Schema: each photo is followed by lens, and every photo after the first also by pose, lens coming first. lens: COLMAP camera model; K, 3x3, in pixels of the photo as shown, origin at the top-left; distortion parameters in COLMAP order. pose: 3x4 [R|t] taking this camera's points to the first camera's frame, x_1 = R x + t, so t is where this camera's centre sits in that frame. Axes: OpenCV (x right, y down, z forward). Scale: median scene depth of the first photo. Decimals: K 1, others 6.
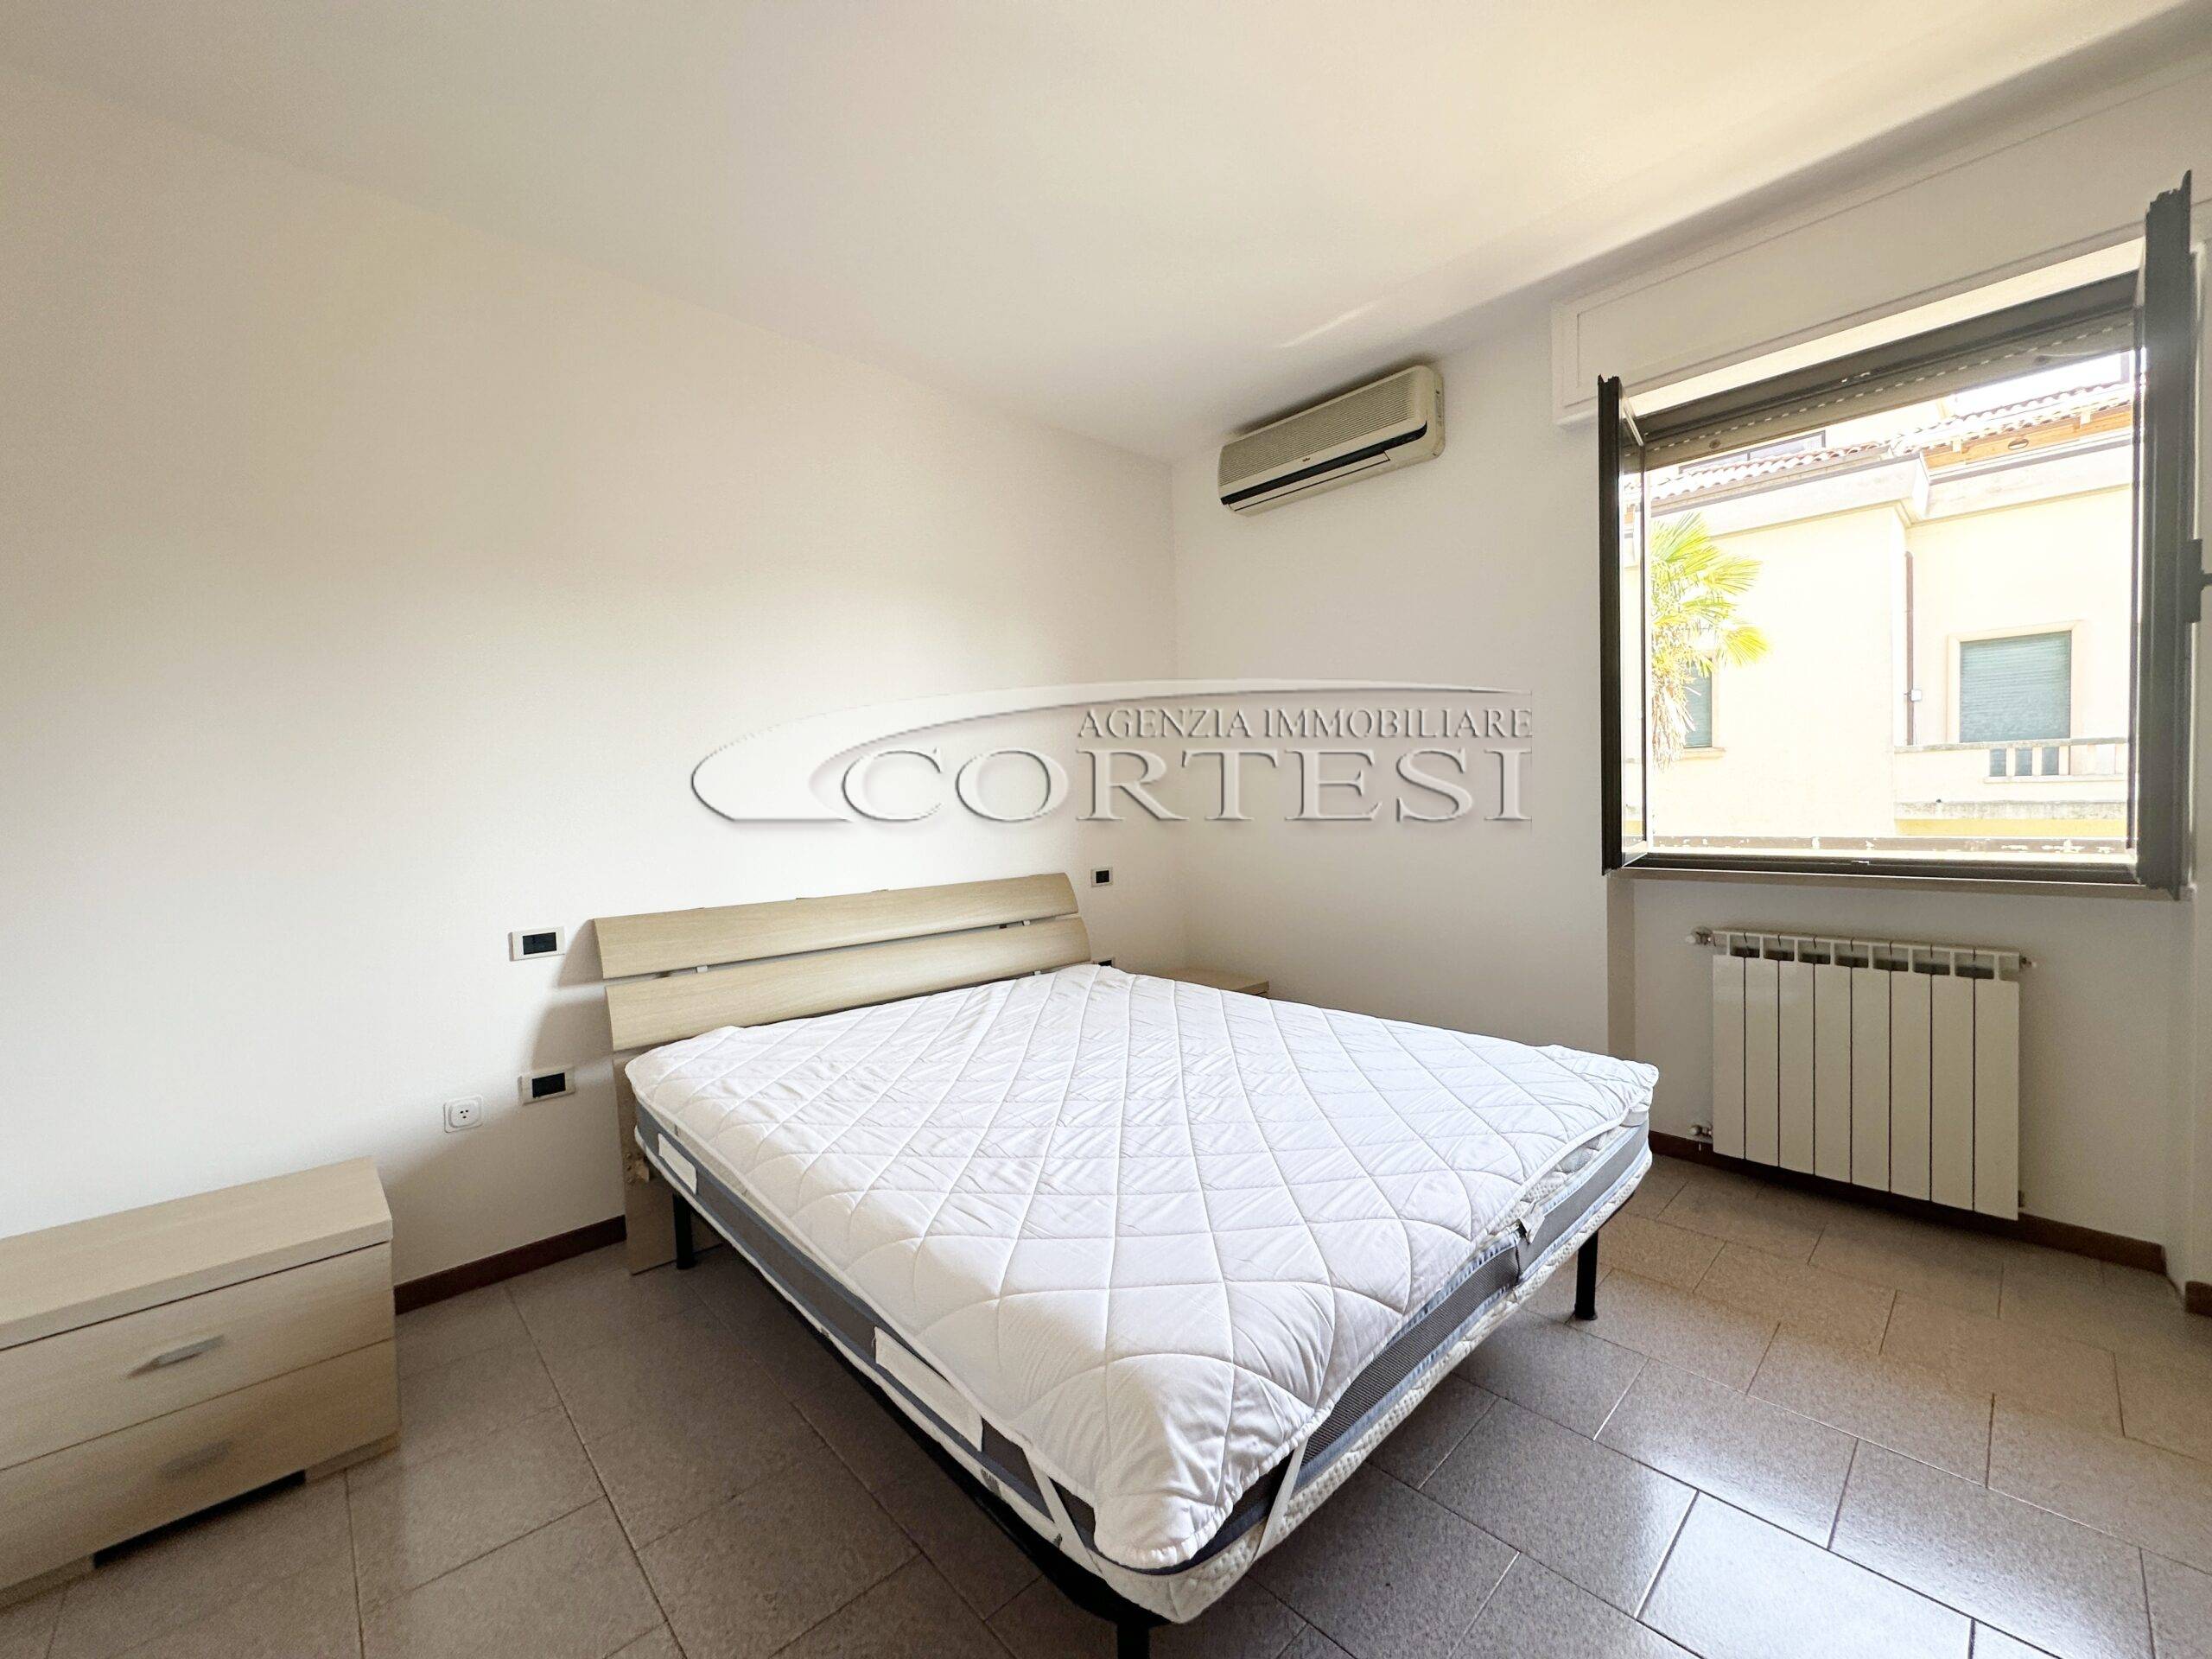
lens RADIAL K [[884.6, 0, 1105.4], [0, 884.6, 832.9], [0, 0, 1]] dist [-0.002325, -0.000338]
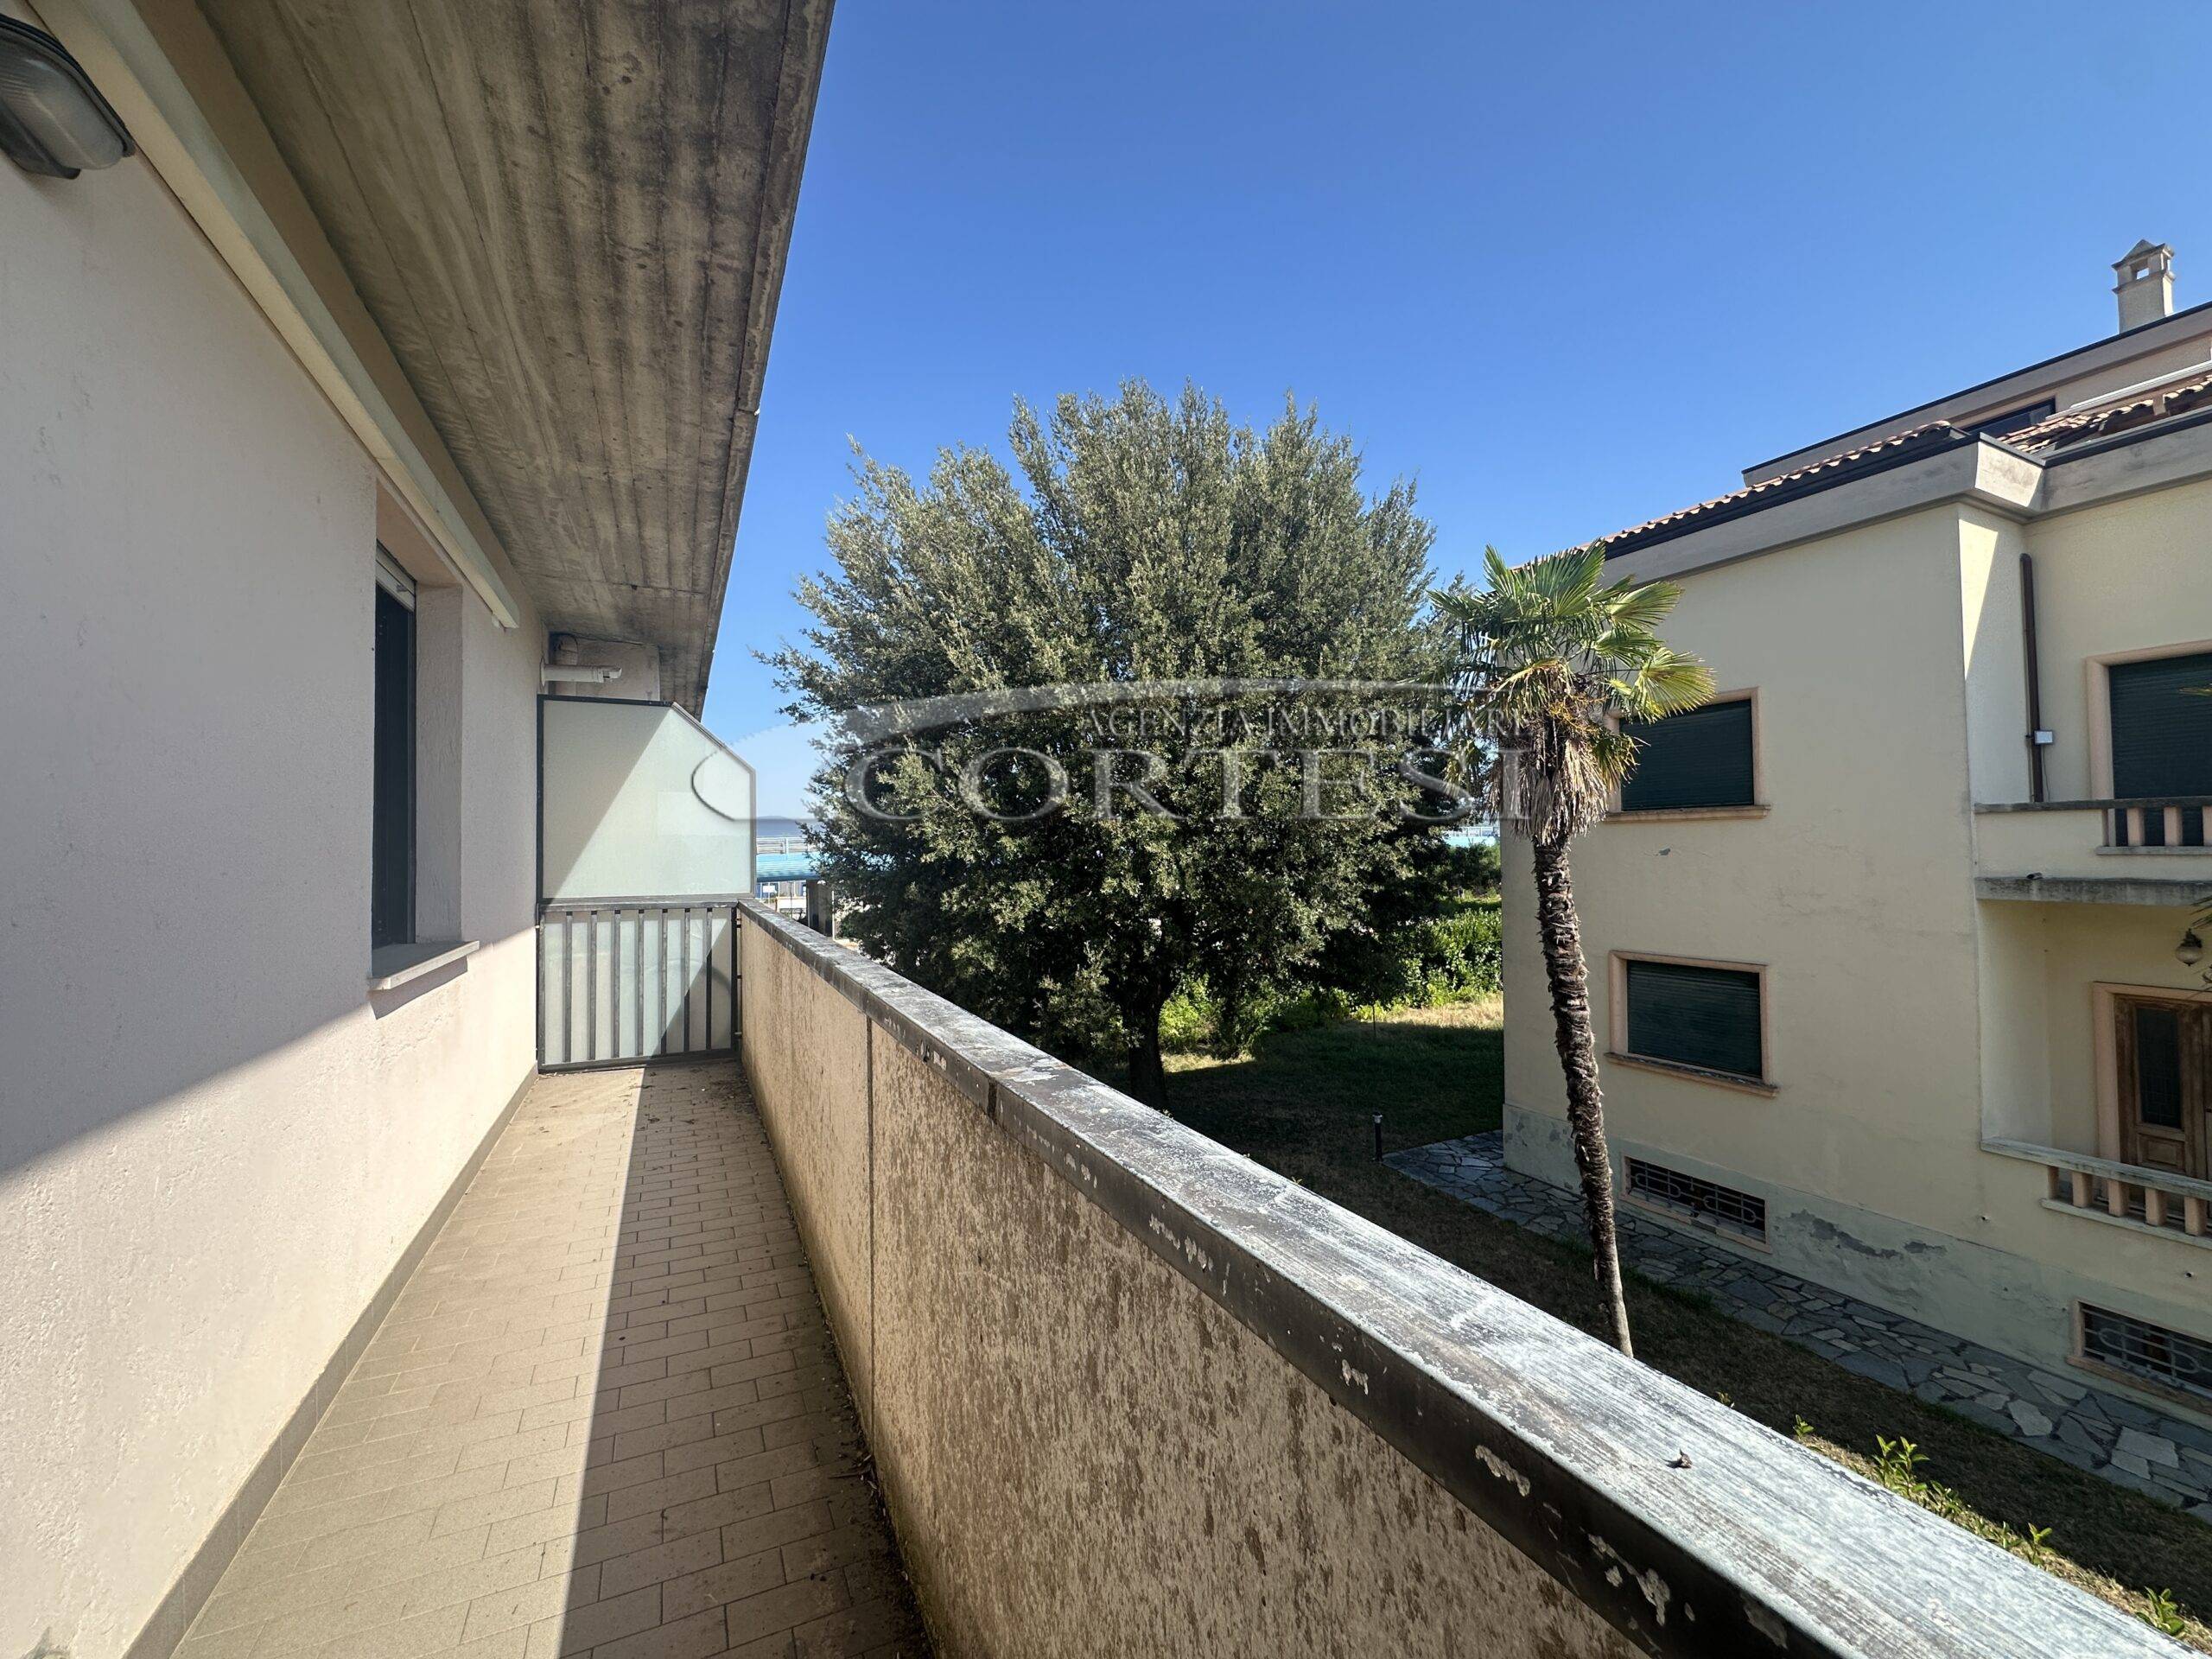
lens RADIAL K [[884.6, 0, 1105.6], [0, 884.6, 831.8], [0, 0, 1]] dist [-0.002325, -0.000338]
pose [[0.955671, 0.007359, -0.294345, 2.073389], [-0.022833, 0.998529, -0.049169, -0.101872], [0.293550, 0.053710, 0.954434, 0.202980]]
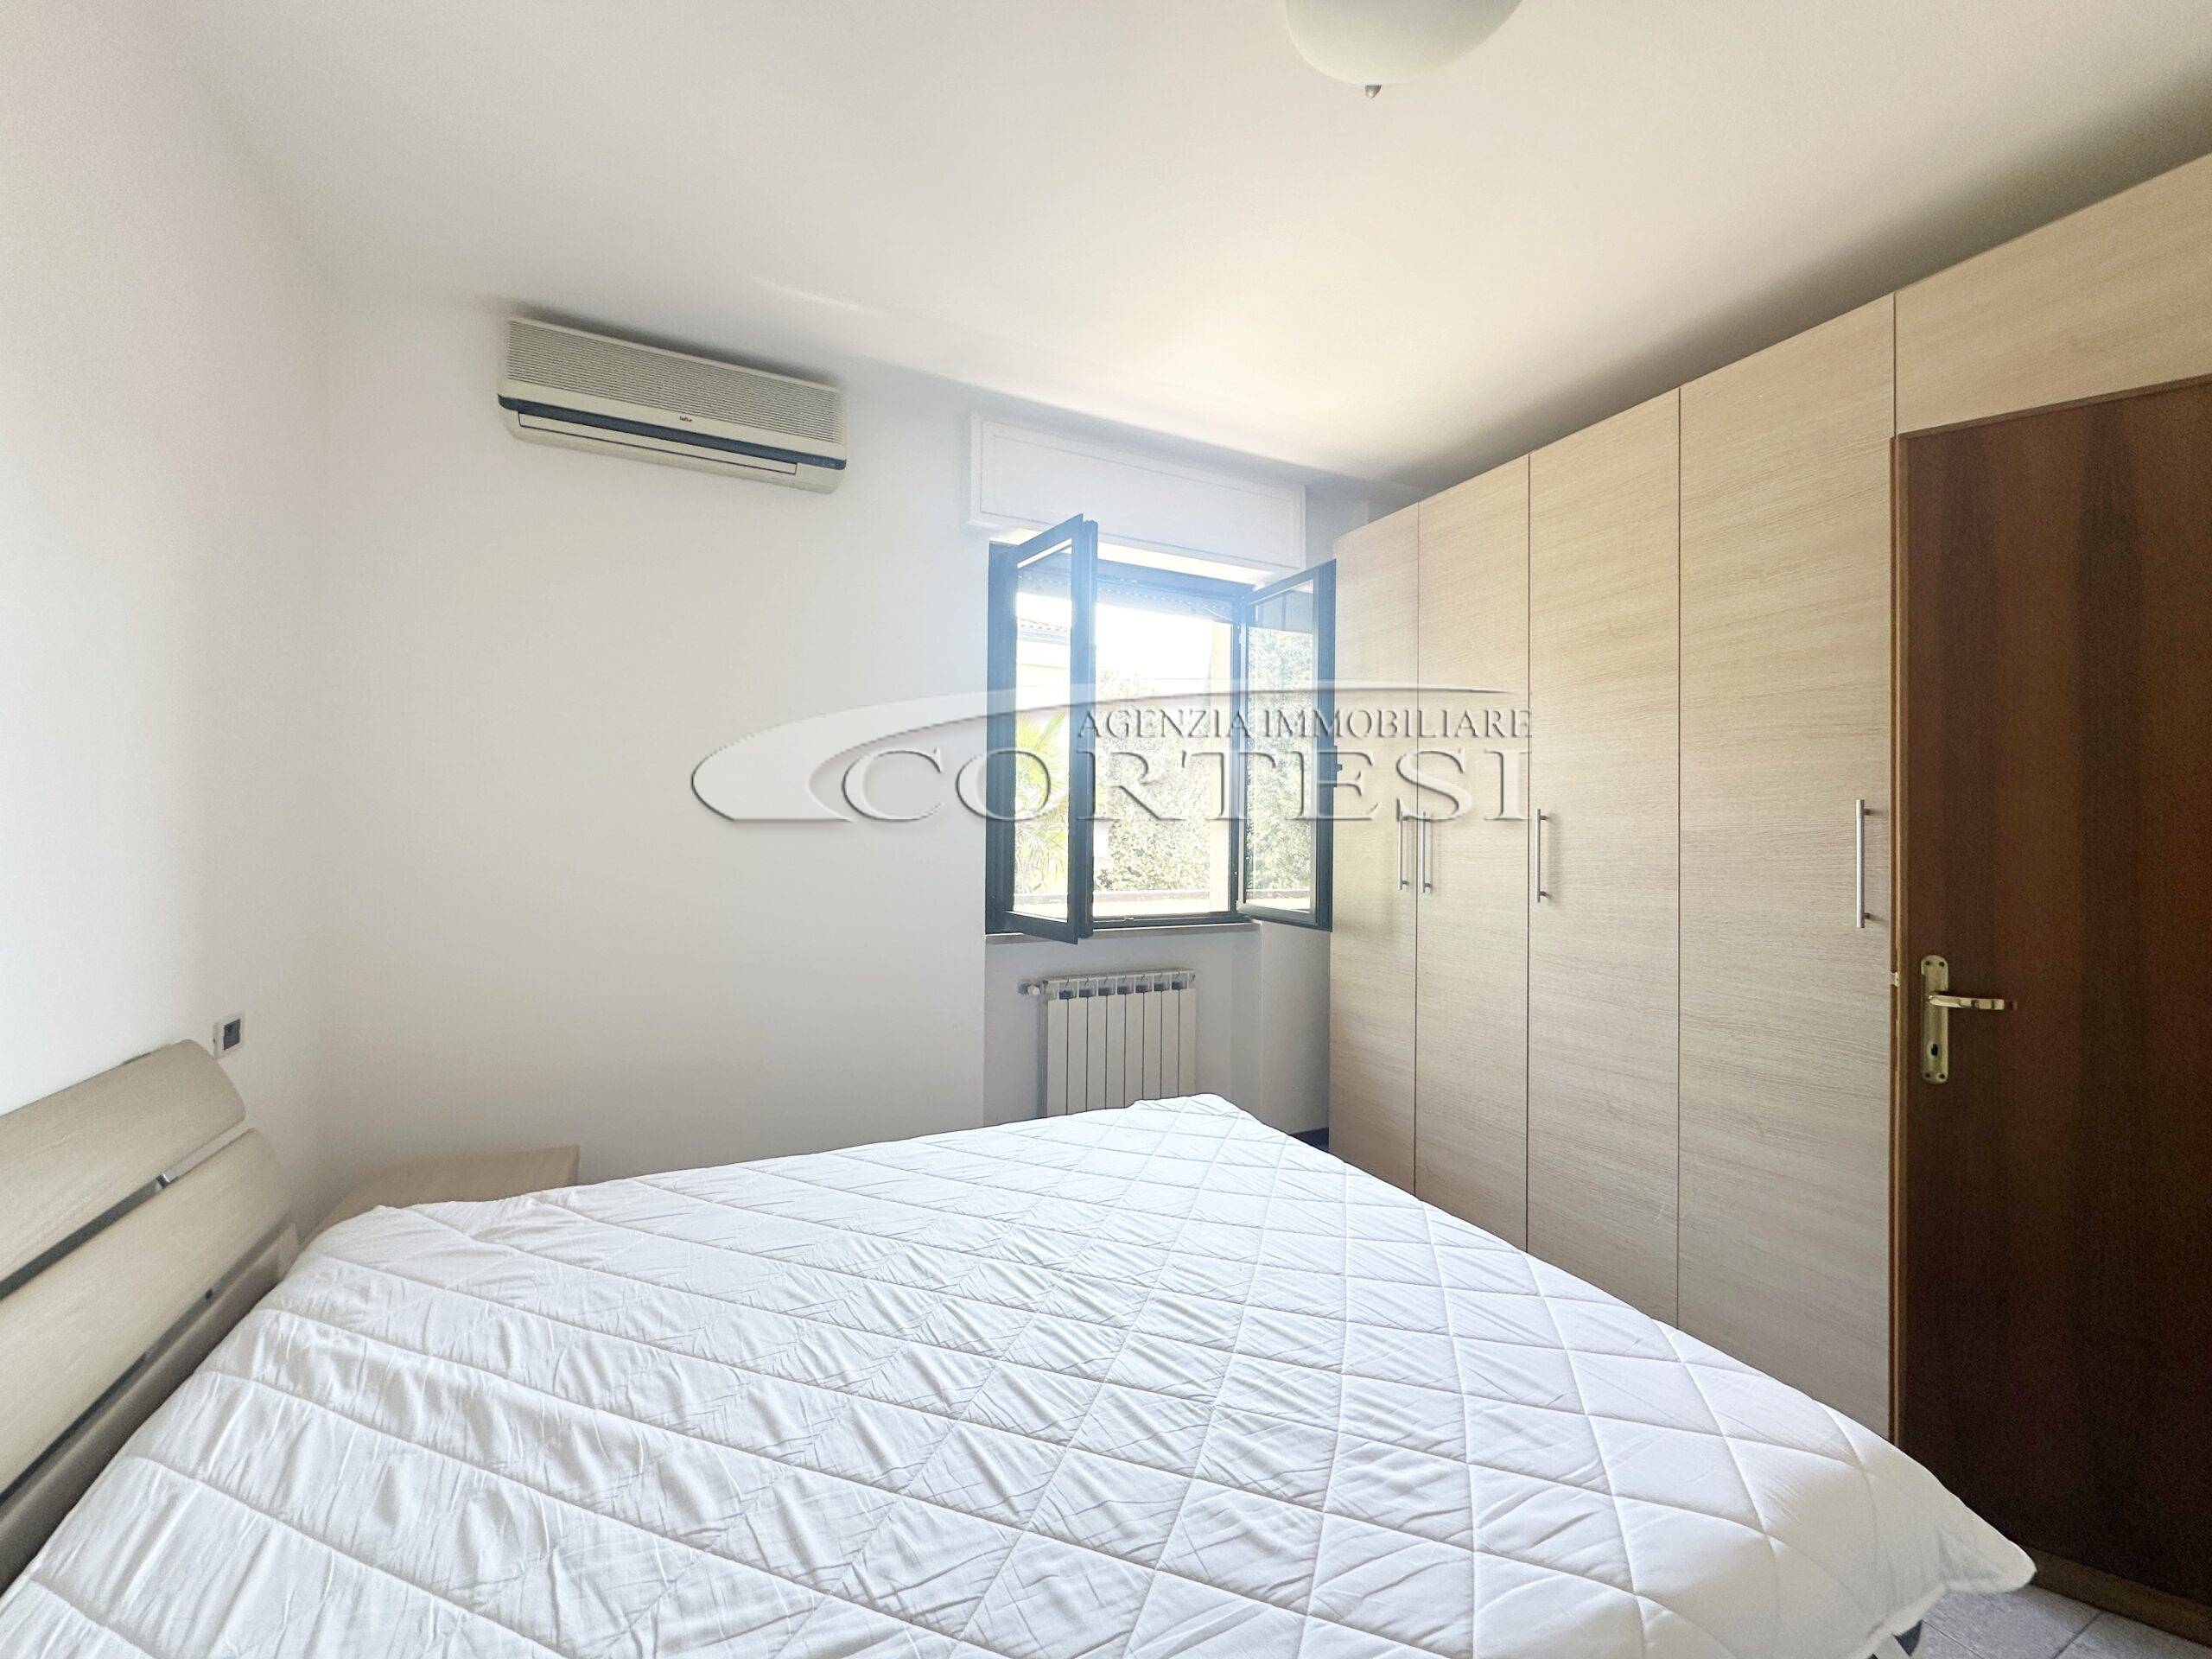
lens RADIAL K [[884.6, 0, 1112.7], [0, 884.6, 825.5], [0, 0, 1]] dist [-0.002325, -0.000338]
pose [[0.282820, 0.038851, 0.958386, -0.654747], [0.023367, 0.998604, -0.047377, -0.060404], [-0.958888, 0.035794, 0.281517, 0.794454]]
